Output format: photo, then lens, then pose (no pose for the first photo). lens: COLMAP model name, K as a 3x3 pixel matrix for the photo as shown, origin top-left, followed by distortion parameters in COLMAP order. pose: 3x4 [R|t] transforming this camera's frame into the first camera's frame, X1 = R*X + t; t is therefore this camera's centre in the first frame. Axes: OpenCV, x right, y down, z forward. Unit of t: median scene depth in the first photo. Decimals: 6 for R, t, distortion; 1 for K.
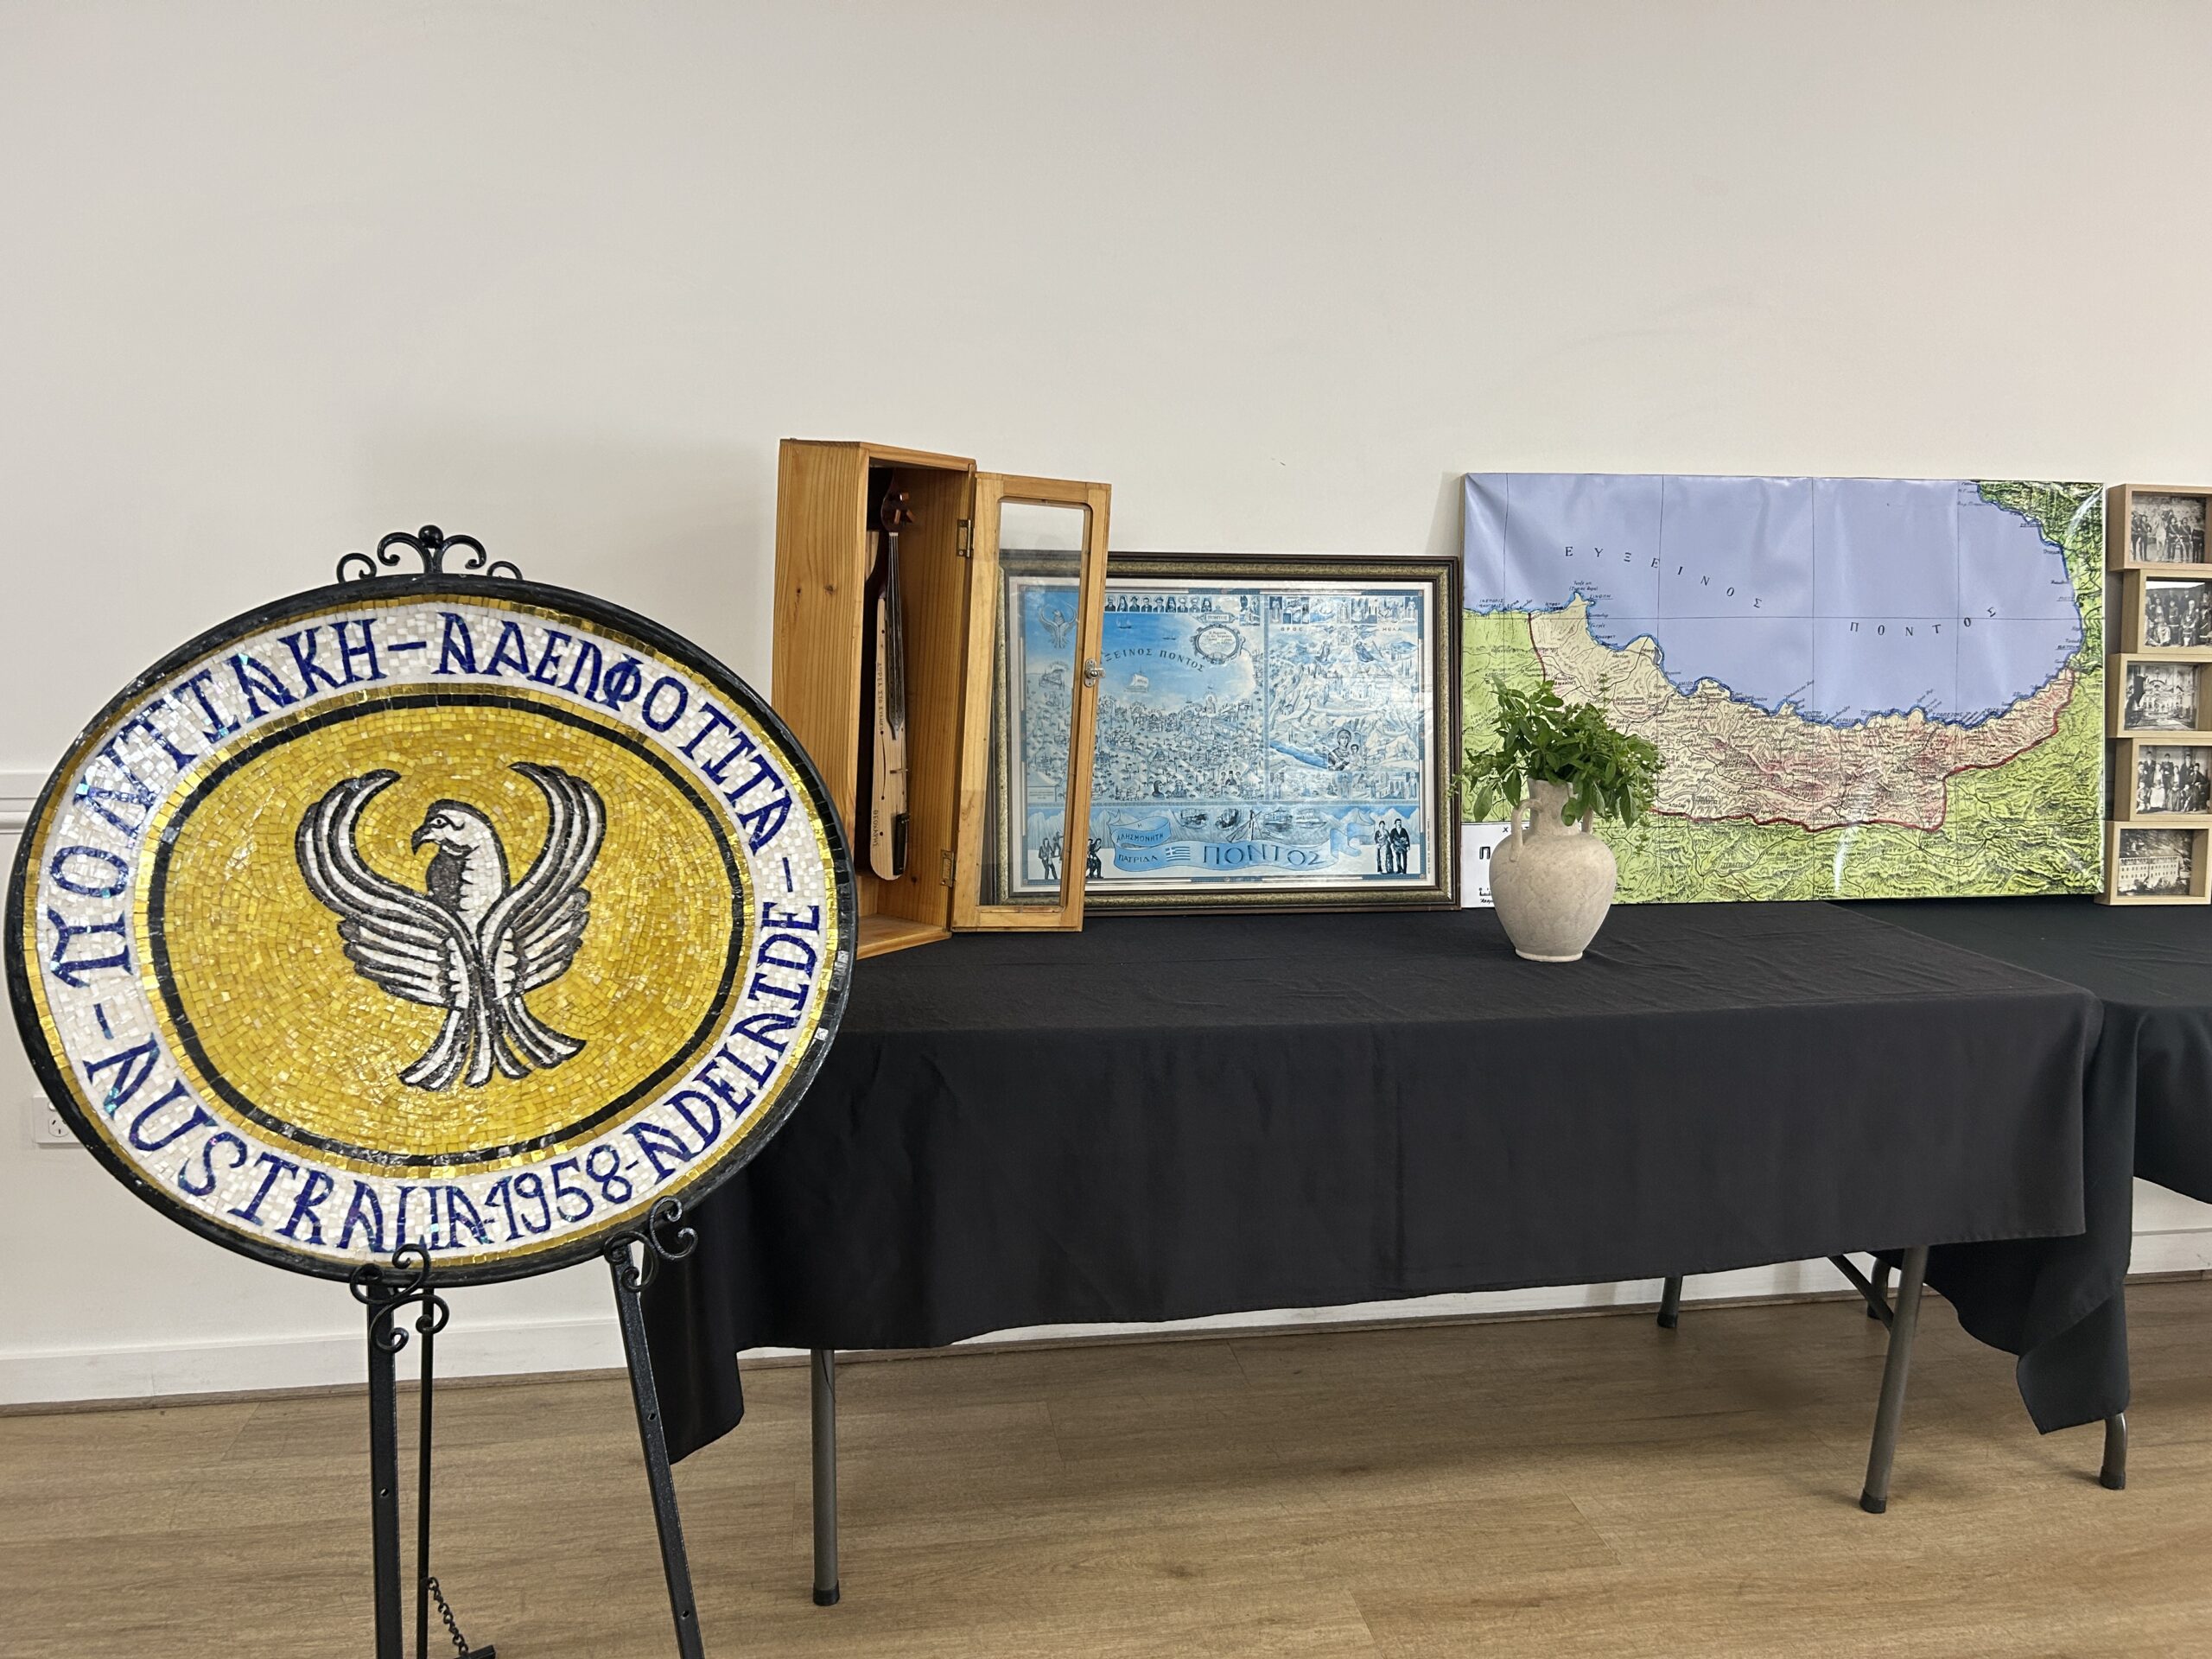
lens RADIAL K [[1676.2, 0, 1106.0], [0, 1676.2, 829.5], [0, 0, 1]] dist [0.065652, -0.088649]
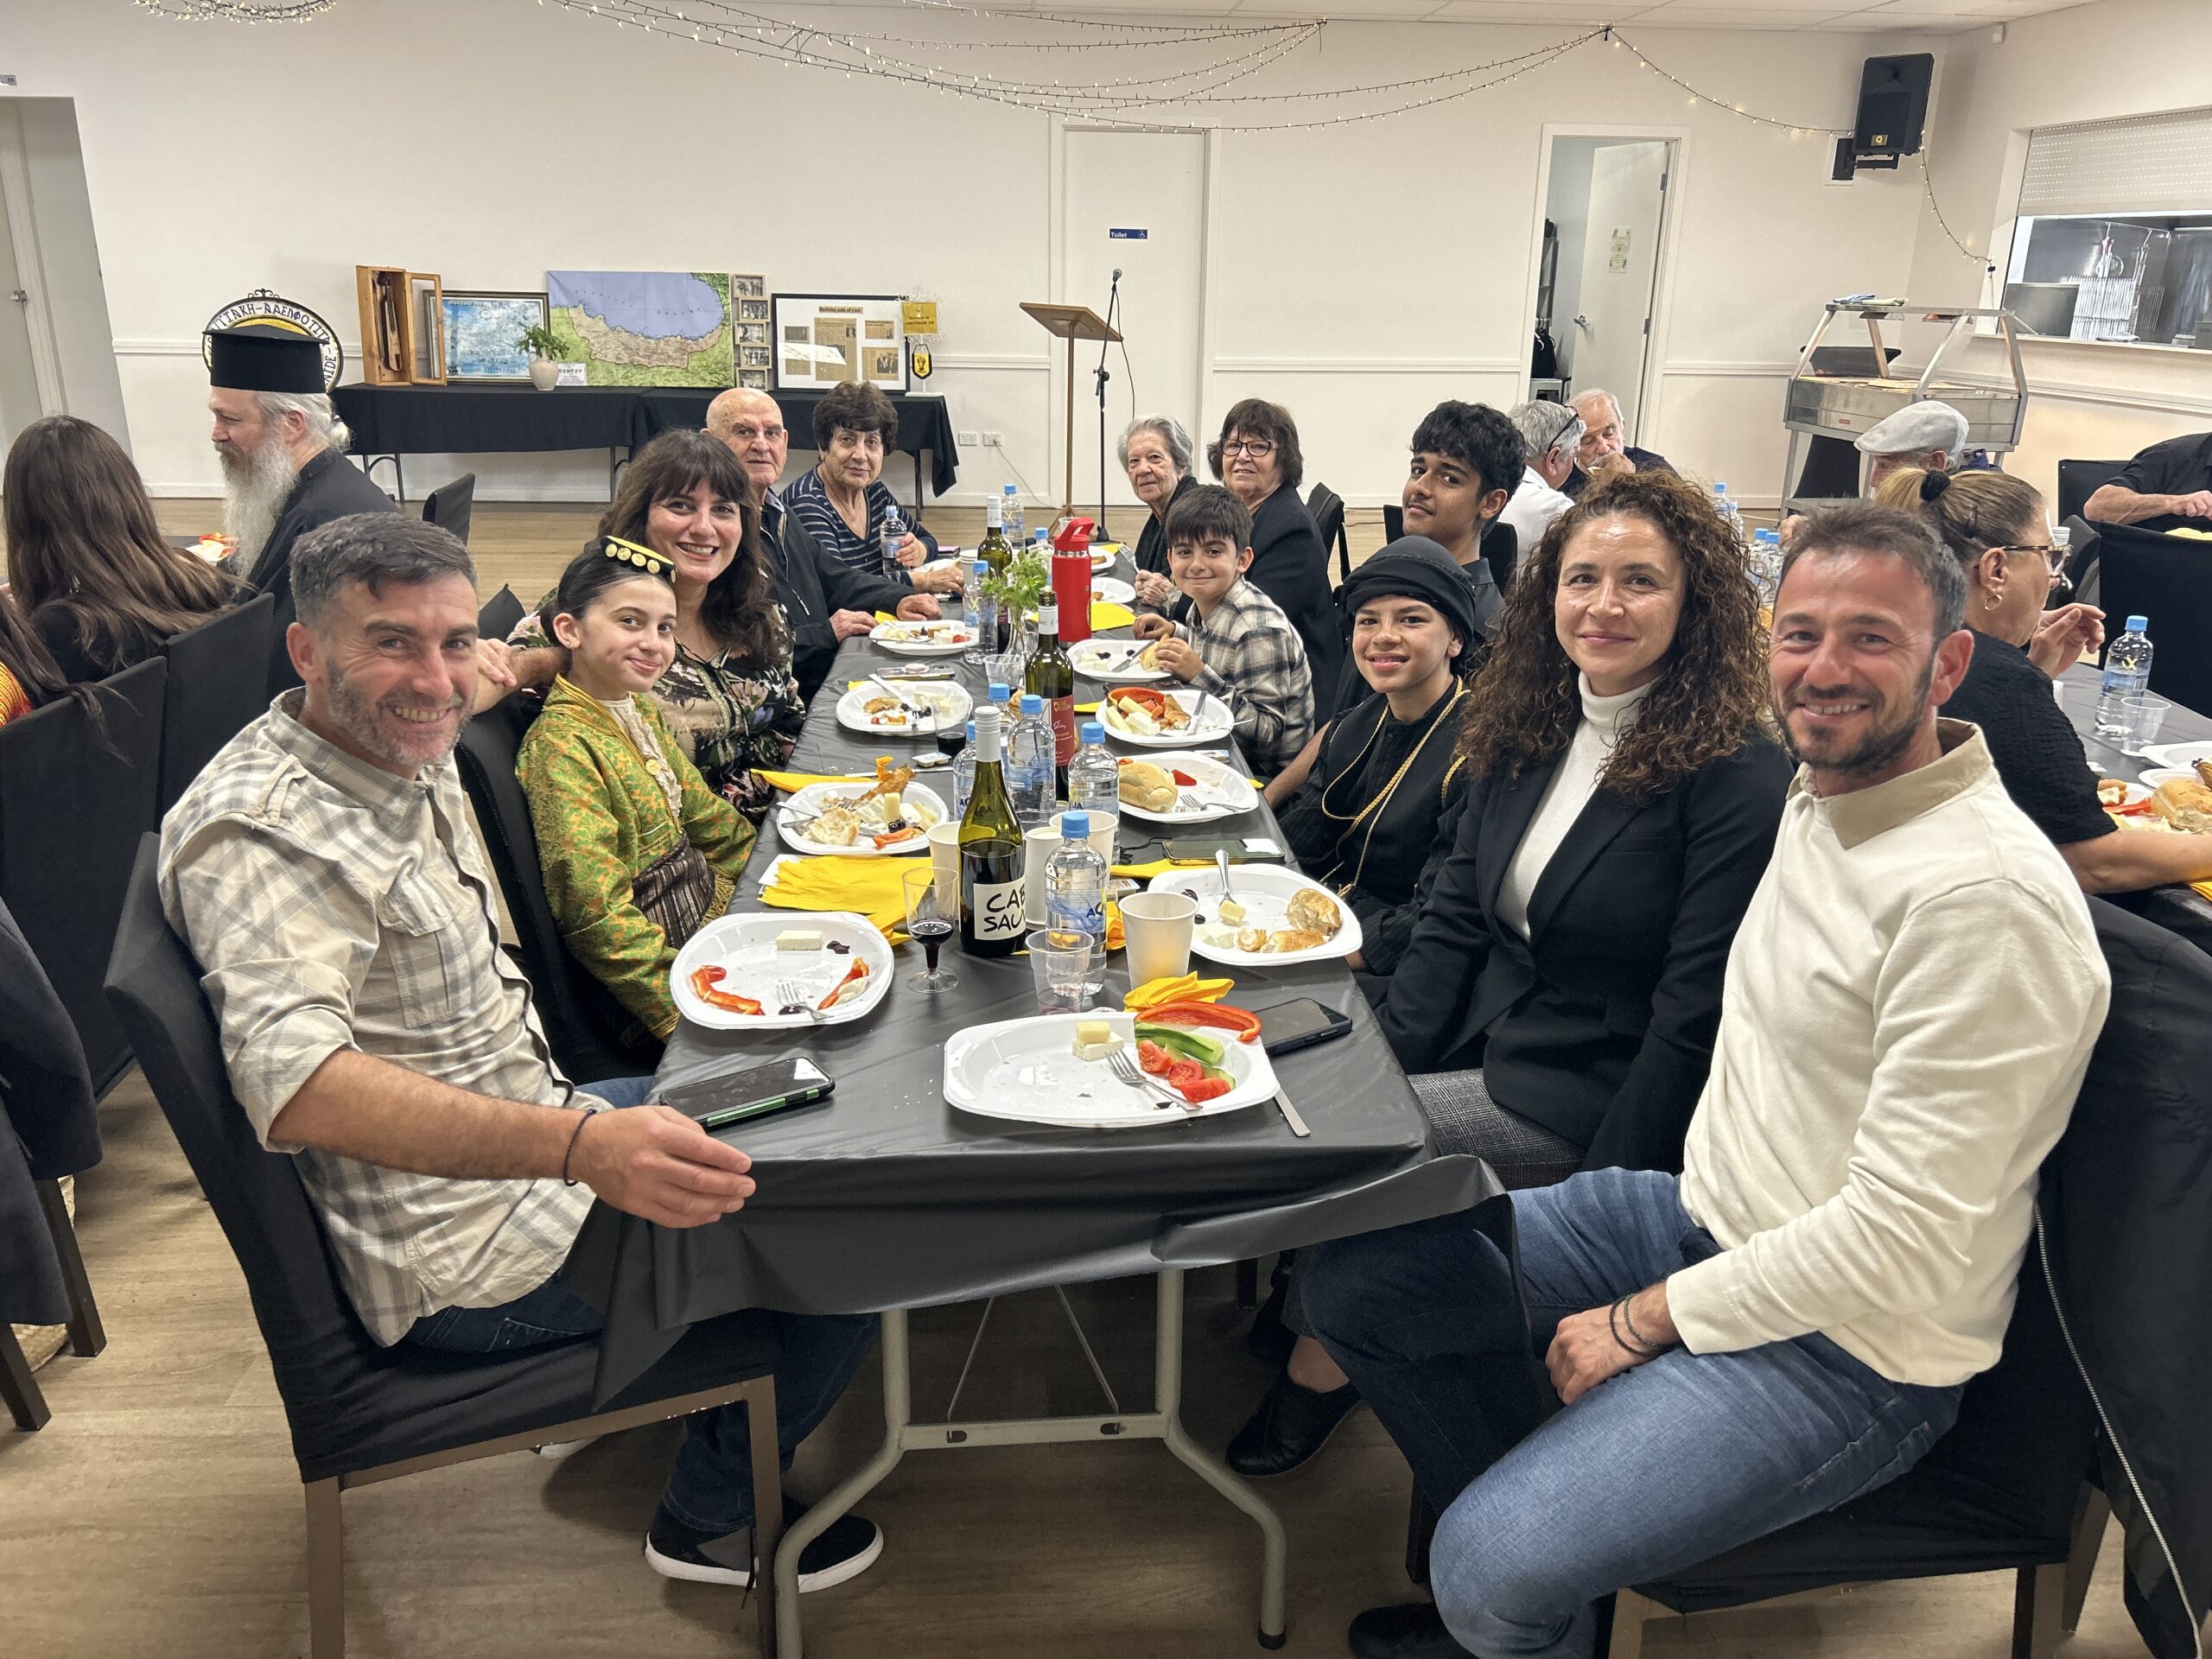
lens RADIAL K [[1676.2, 0, 1106.0], [0, 1676.2, 829.5], [0, 0, 1]] dist [0.065652, -0.088649]
pose [[0.996349, 0.026805, -0.081054, 1.888361], [-0.013743, 0.987406, 0.157607, 0.440827], [0.084258, -0.155918, 0.984170, -3.013718]]
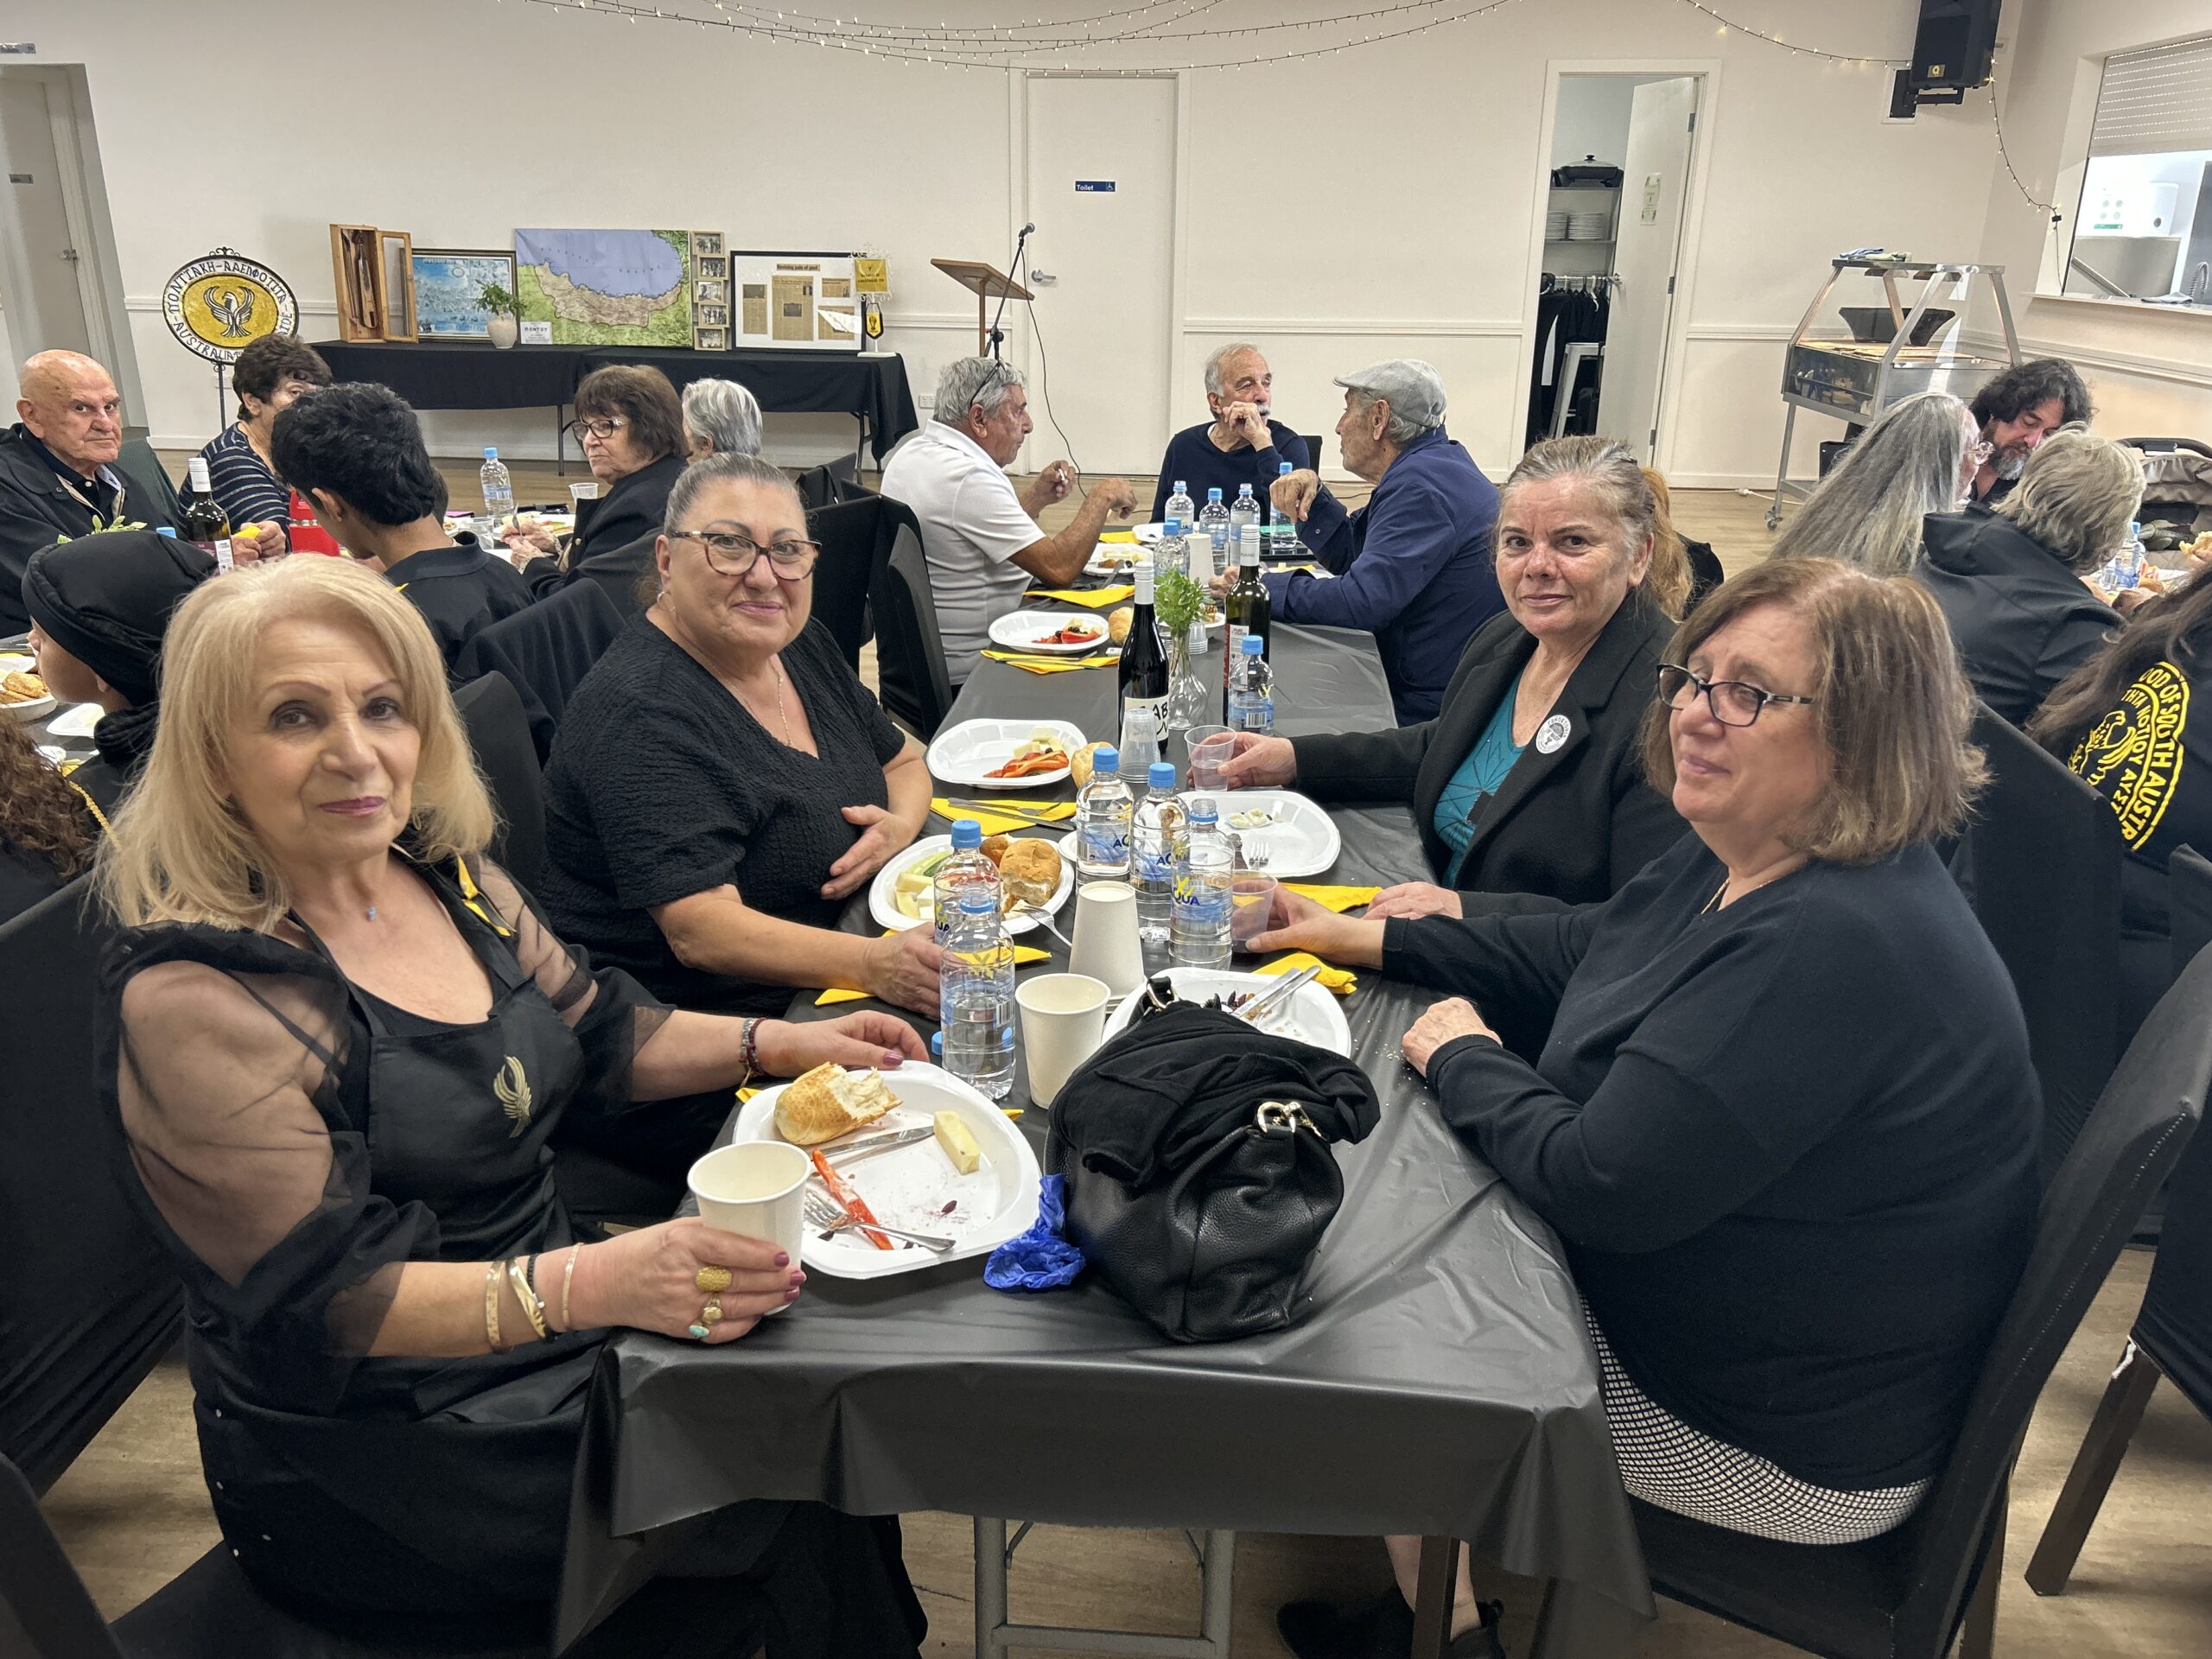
lens RADIAL K [[1677.0, 0, 1078.0], [0, 1677.0, 824.9], [0, 0, 1]] dist [0.072803, -0.097100]
pose [[0.966759, 0.080524, -0.242677, 2.596165], [-0.036414, 0.982800, 0.181046, 0.399482], [0.253082, -0.166191, 0.953063, -2.717916]]
